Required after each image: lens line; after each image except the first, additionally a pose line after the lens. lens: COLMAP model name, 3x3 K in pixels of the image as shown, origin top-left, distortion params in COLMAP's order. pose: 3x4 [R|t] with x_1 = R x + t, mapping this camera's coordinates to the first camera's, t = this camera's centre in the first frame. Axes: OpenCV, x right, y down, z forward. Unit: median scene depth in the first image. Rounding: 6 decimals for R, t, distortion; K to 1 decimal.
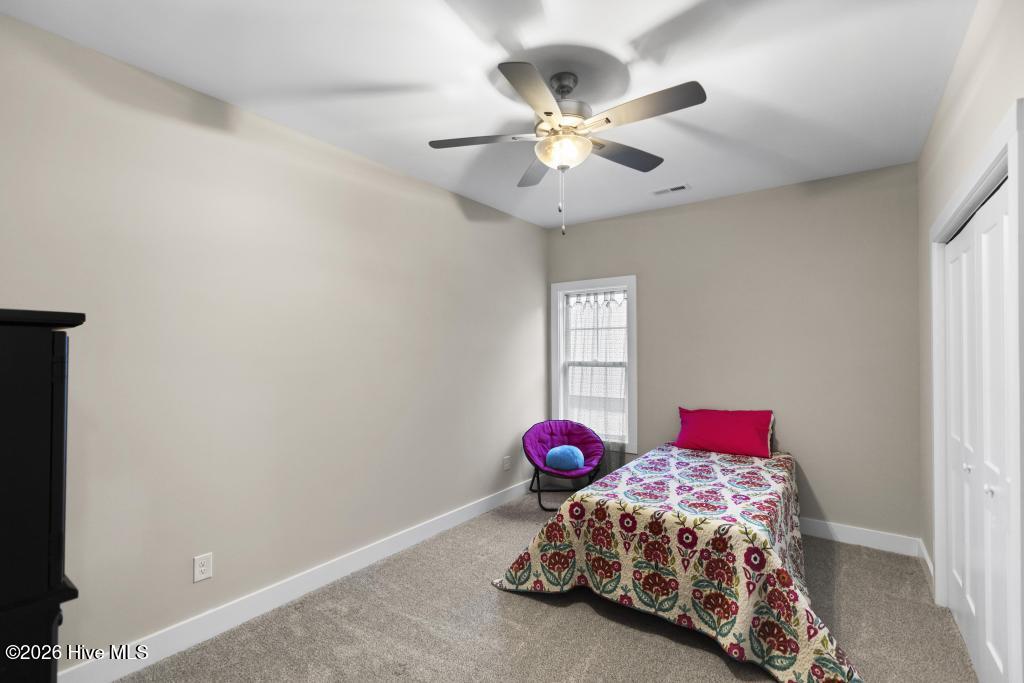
lens RADIAL K [[464.6, 0, 512.0], [0, 464.6, 341.5], [0, 0, 1]] dist [-0.000025, 0.000229]
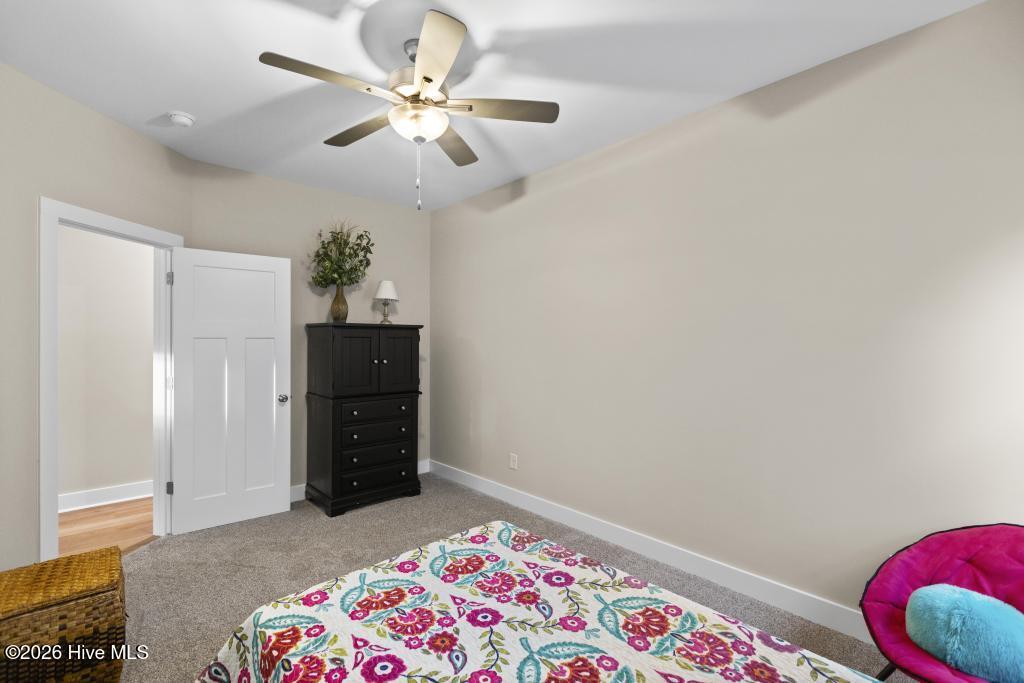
lens RADIAL K [[464.6, 0, 512.0], [0, 464.6, 341.5], [0, 0, 1]] dist [-0.000025, 0.000229]
pose [[-0.226349, -0.002894, -0.974042, 0.871734], [0.024621, 0.999659, -0.008691, 0.048204], [0.973735, -0.025949, -0.226200, 1.212352]]
